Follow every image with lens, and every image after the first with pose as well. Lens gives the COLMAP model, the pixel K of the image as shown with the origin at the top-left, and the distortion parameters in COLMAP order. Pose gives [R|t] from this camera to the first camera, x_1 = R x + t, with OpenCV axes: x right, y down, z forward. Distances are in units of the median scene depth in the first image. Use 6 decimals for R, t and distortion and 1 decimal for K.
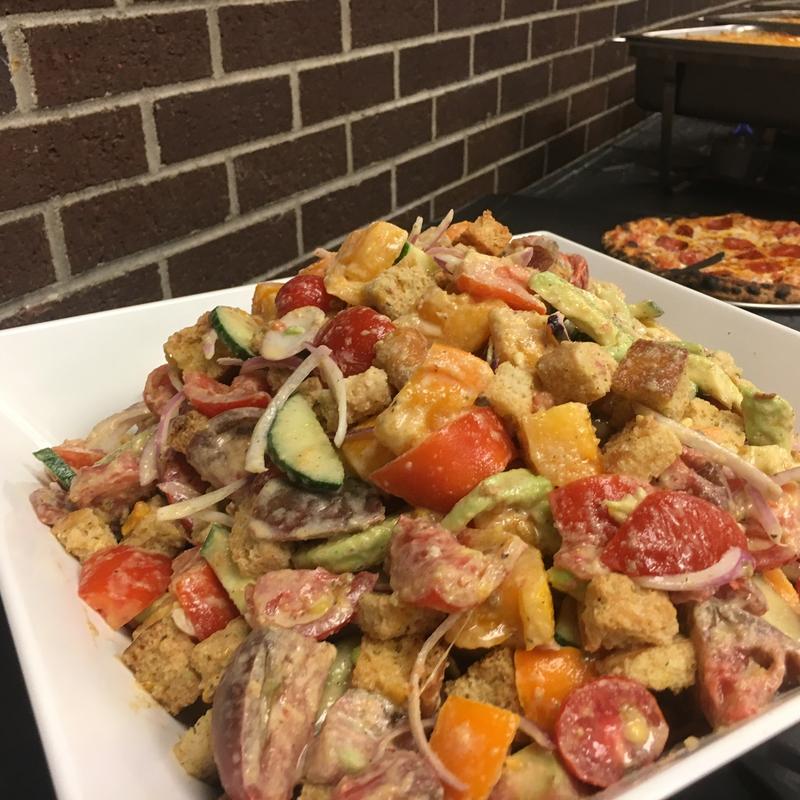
lens RADIAL K [[913.7, 0, 400.0], [0, 913.7, 400.0], [0, 0, 1]] dist [0.078432, -0.109759]
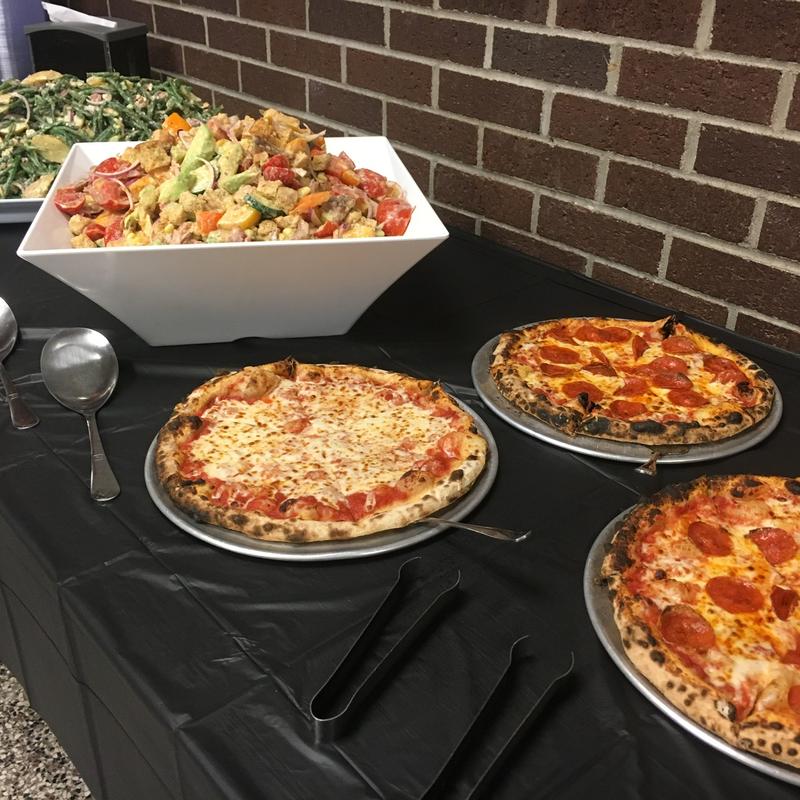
lens RADIAL K [[913.7, 0, 400.0], [0, 913.7, 400.0], [0, 0, 1]] dist [0.078432, -0.109759]
pose [[-0.324615, 0.461319, -0.825718, 1.112252], [-0.448296, 0.693670, 0.563785, -0.581074], [0.832860, 0.553179, -0.018368, 0.854348]]
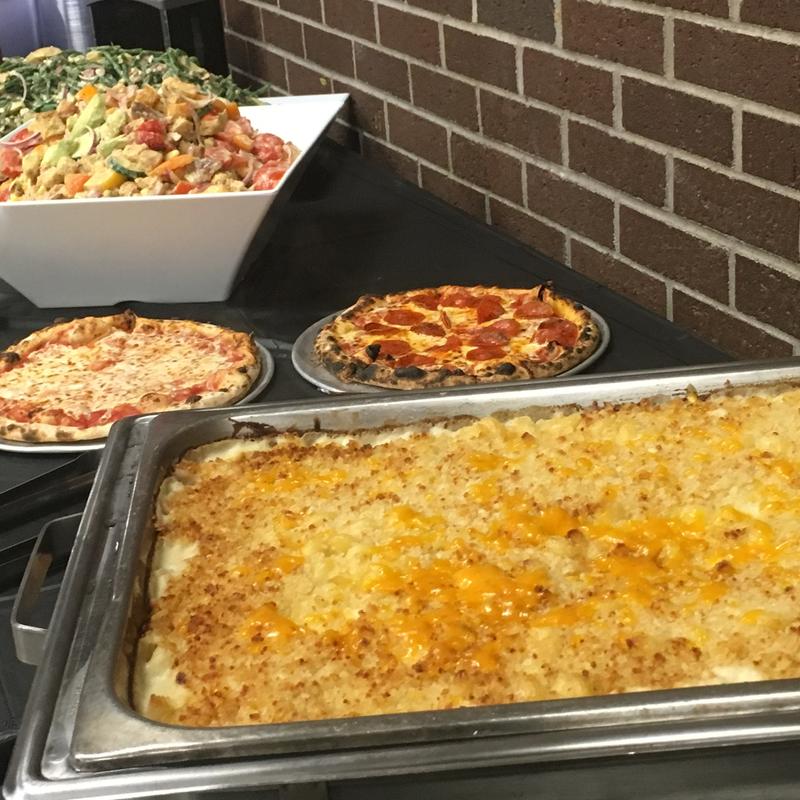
lens RADIAL K [[1589.6, 0, 400.0], [0, 1589.6, 400.0], [0, 0, 1]] dist [0.028011, 0.176760]
pose [[-0.599233, 0.357239, -0.716449, 1.462784], [-0.287391, 0.739279, 0.608994, -1.138122], [0.747212, 0.570830, -0.340334, 1.663187]]
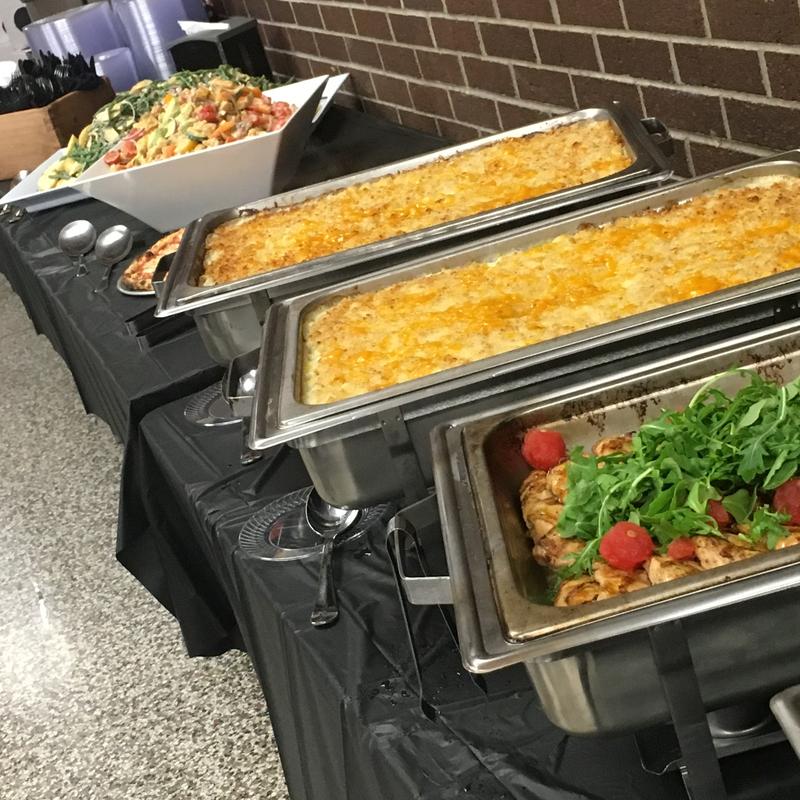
lens RADIAL K [[1589.6, 0, 400.0], [0, 1589.6, 400.0], [0, 0, 1]] dist [0.028011, 0.176760]
pose [[-0.598814, 0.460540, -0.655228, 2.308522], [-0.089512, 0.774516, 0.626189, -1.730345], [0.795870, 0.433622, -0.422567, 2.540227]]
